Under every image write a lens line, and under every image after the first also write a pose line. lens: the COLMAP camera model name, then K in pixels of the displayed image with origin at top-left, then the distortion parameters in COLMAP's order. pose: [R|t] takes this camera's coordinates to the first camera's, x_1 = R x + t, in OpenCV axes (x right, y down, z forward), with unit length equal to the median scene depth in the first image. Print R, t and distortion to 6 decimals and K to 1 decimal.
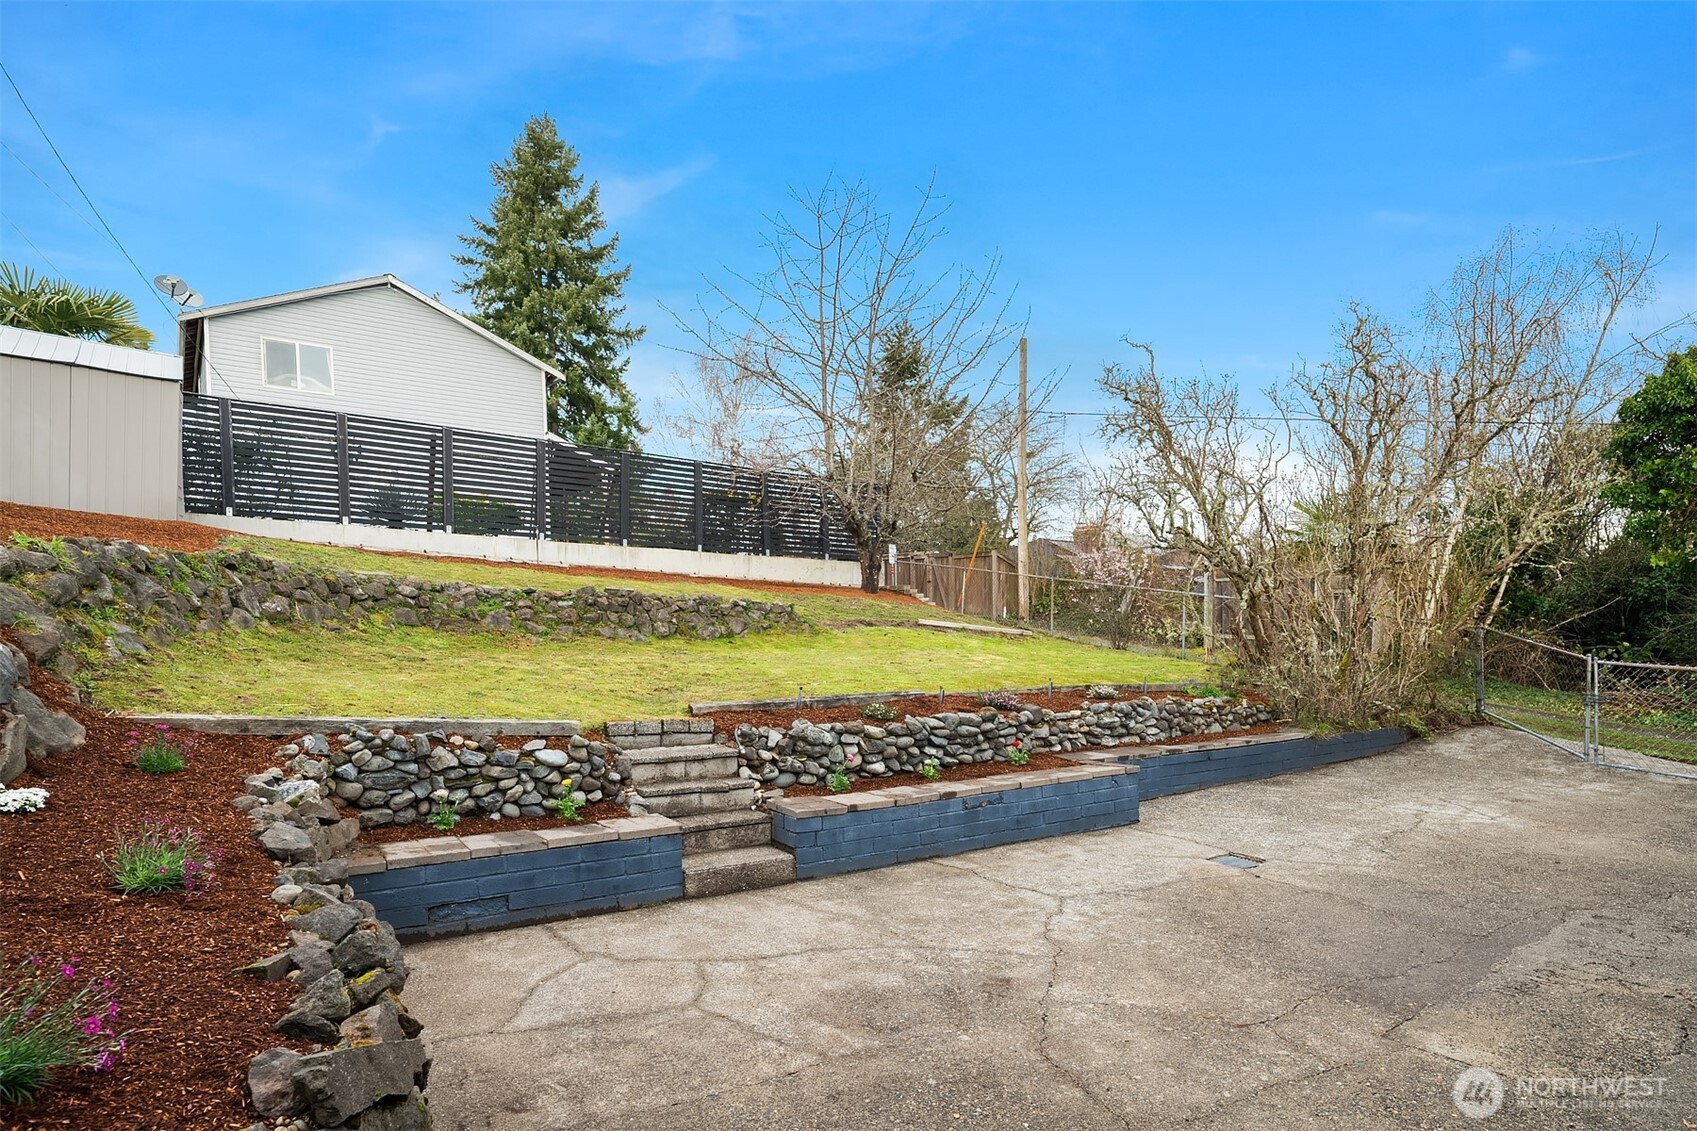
lens RADIAL K [[939.7, 0, 848.7], [0, 939.7, 622.3], [0, 0, 1]] dist [-0.000904, -0.000823]
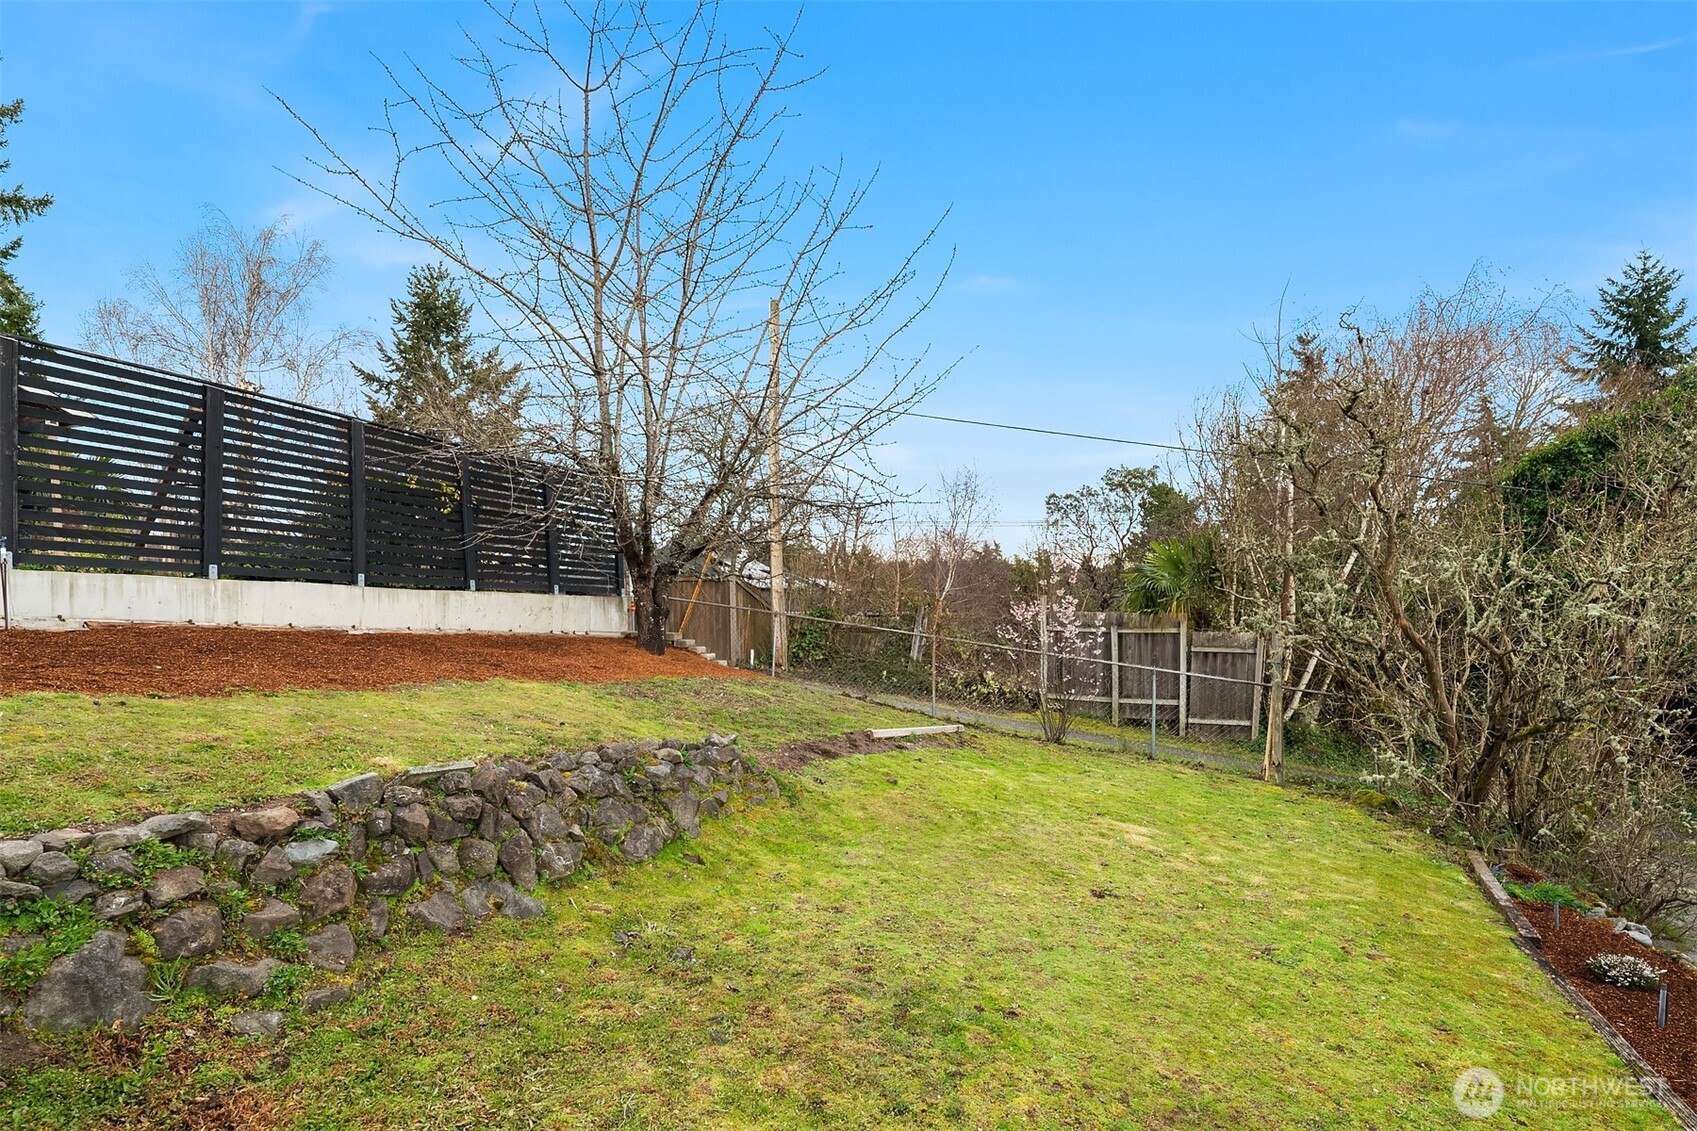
lens RADIAL K [[939.7, 0, 848.7], [0, 939.7, 622.3], [0, 0, 1]] dist [-0.000904, -0.000823]
pose [[0.865489, -0.003021, 0.500918, -0.185109], [-0.004413, 0.999897, 0.013653, -0.062538], [-0.500908, -0.014027, 0.865387, 0.386506]]
